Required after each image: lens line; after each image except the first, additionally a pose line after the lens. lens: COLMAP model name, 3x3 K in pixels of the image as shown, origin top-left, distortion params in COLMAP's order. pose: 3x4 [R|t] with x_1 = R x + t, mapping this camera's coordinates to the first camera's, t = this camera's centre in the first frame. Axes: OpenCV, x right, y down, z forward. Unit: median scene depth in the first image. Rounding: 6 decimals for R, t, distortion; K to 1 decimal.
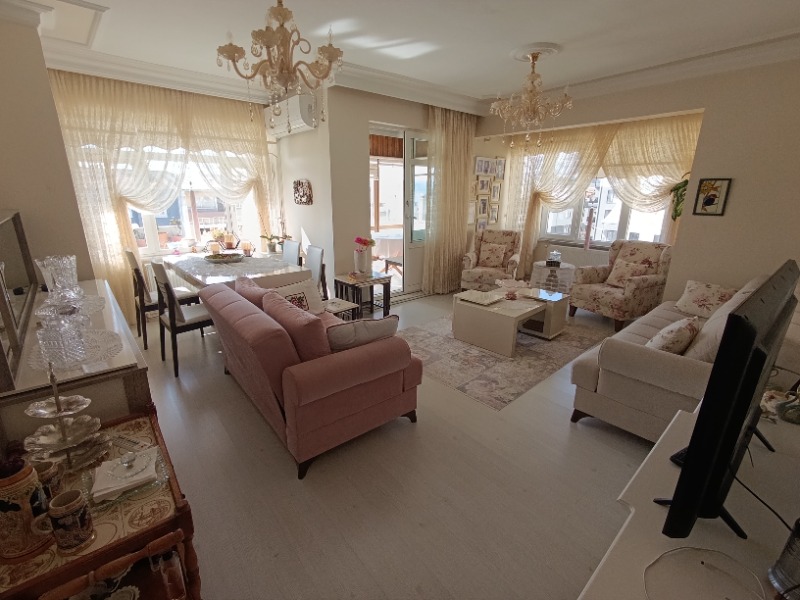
lens RADIAL K [[370.3, 0, 401.1], [0, 370.3, 297.1], [0, 0, 1]] dist [-0.001079, 0.000817]
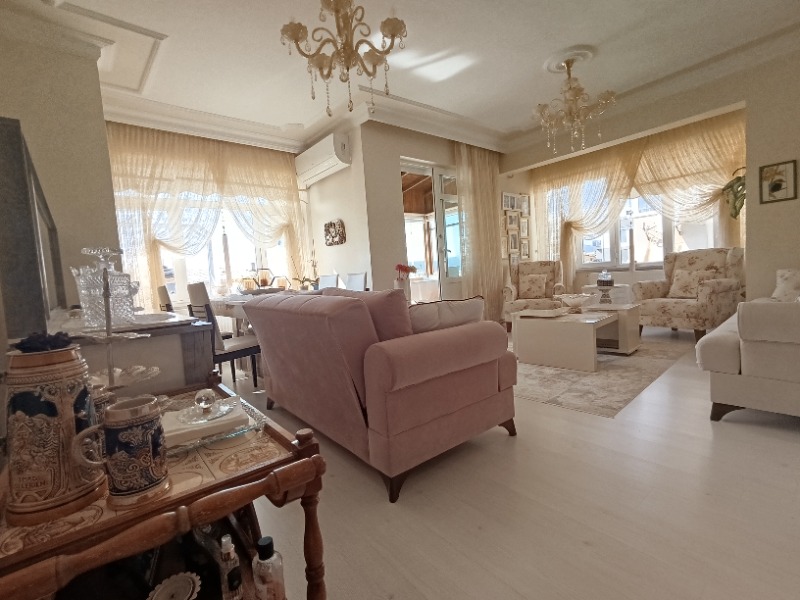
lens RADIAL K [[370.3, 0, 397.2], [0, 370.3, 301.9], [0, 0, 1]] dist [-0.001079, 0.000817]
pose [[0.996856, -0.077629, -0.015891, -0.120527], [0.072446, 0.974125, -0.214082, 0.142292], [0.032099, 0.212258, 0.976686, 0.104980]]
